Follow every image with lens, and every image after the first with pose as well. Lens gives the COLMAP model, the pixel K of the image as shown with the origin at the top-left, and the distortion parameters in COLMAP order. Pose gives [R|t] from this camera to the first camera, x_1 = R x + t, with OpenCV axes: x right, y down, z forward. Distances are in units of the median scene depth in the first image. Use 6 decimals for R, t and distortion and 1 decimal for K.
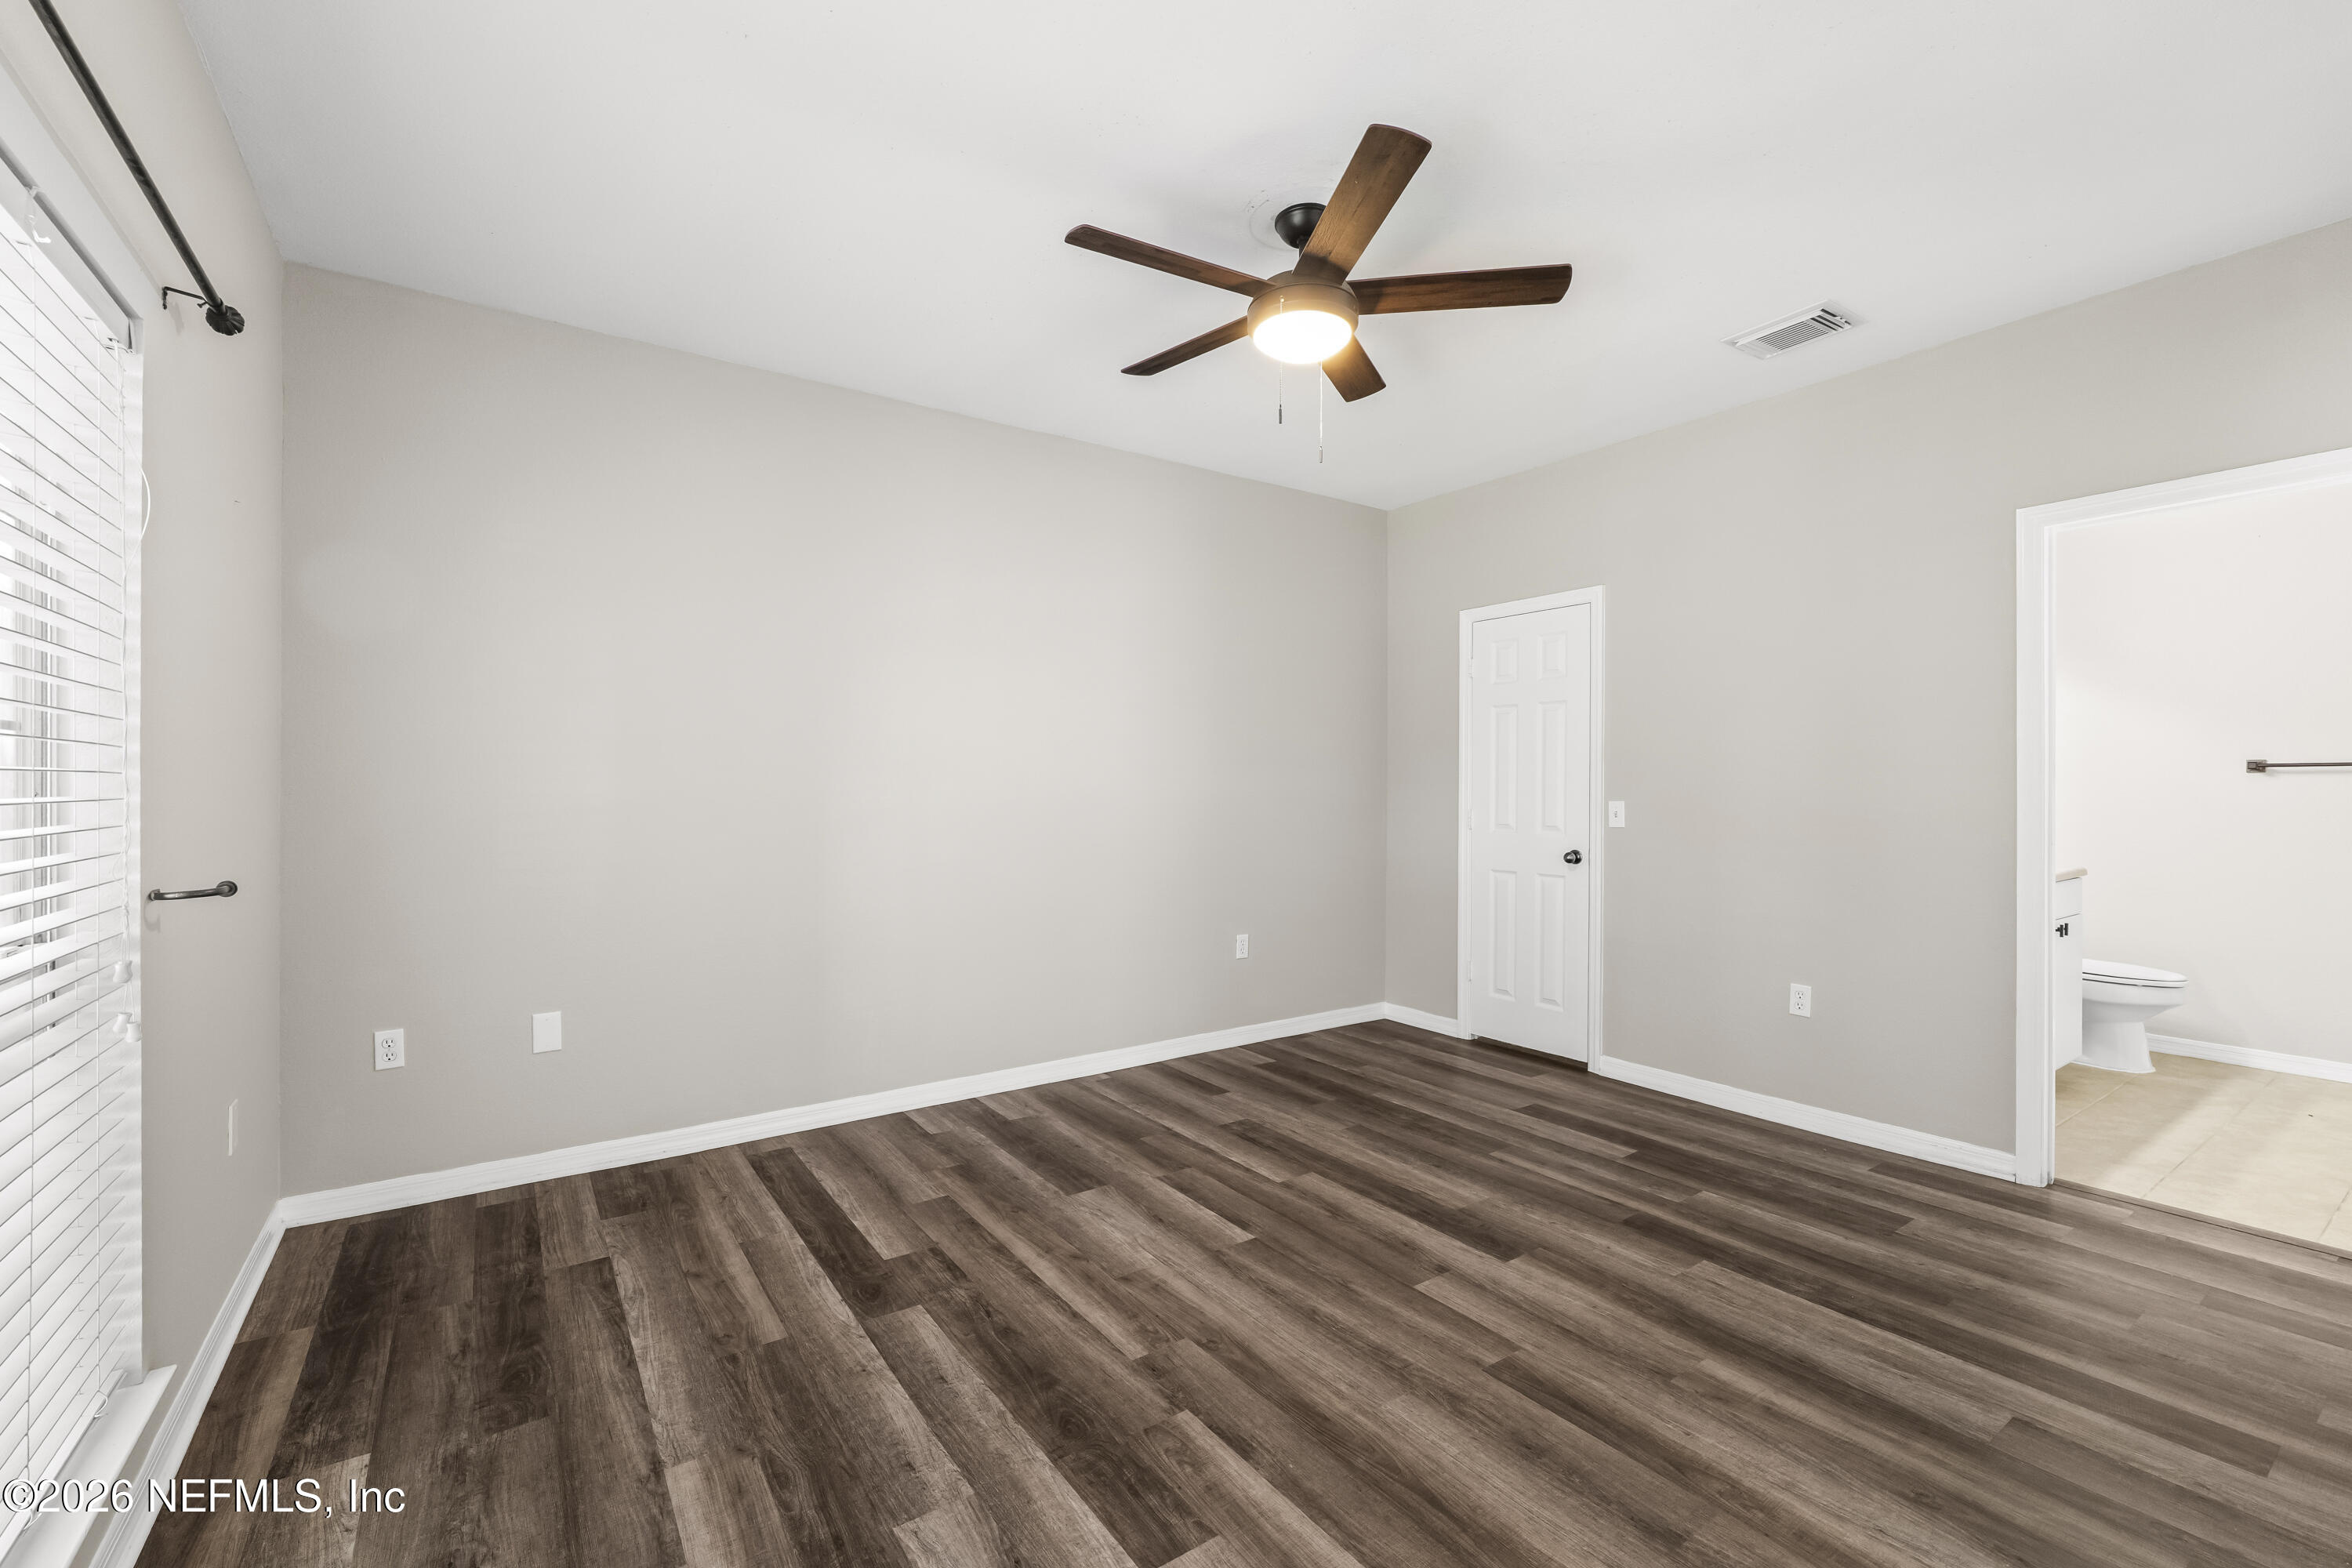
lens RADIAL K [[938.5, 0, 1176.0], [0, 938.5, 784.0], [0, 0, 1]] dist [-0.002612, -0.000069]
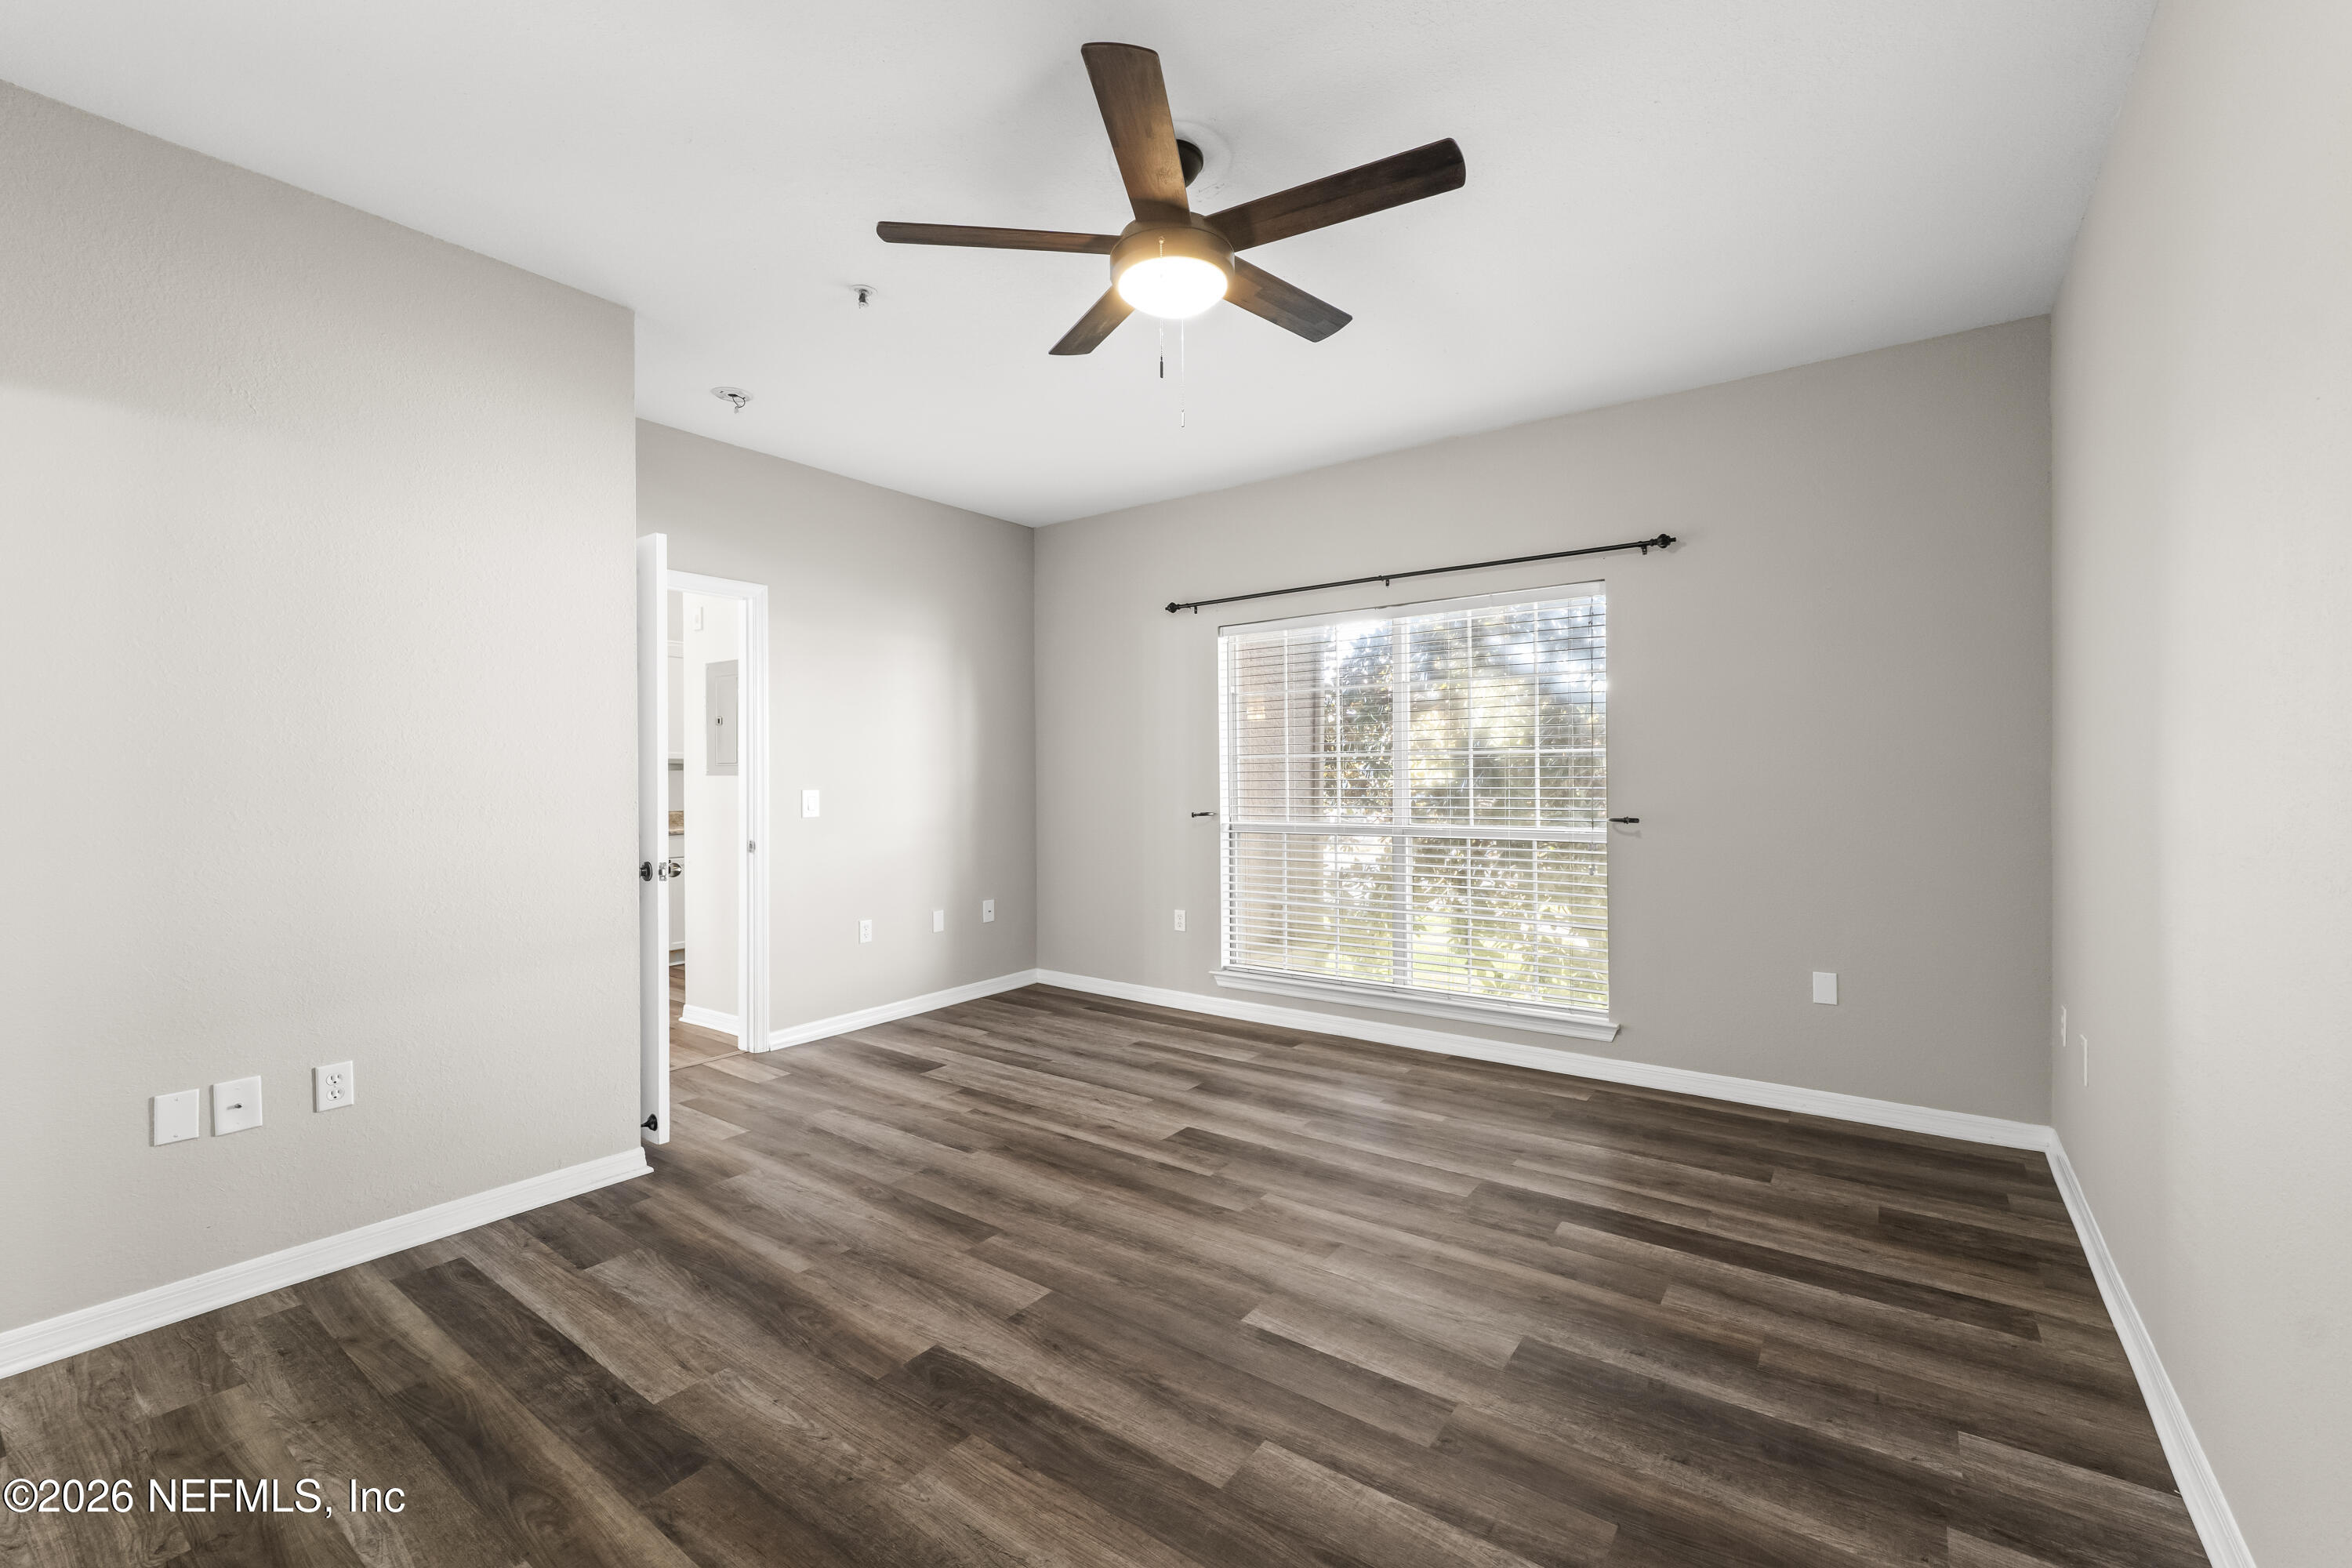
lens RADIAL K [[962.9, 0, 1169.5], [0, 962.9, 777.7], [0, 0, 1]] dist [-0.001073, -0.000062]
pose [[-0.950120, 0.006485, -0.311816, 0.432877], [0.006401, 0.999979, 0.001295, 0.022441], [0.311818, -0.000766, -0.950142, 1.928902]]
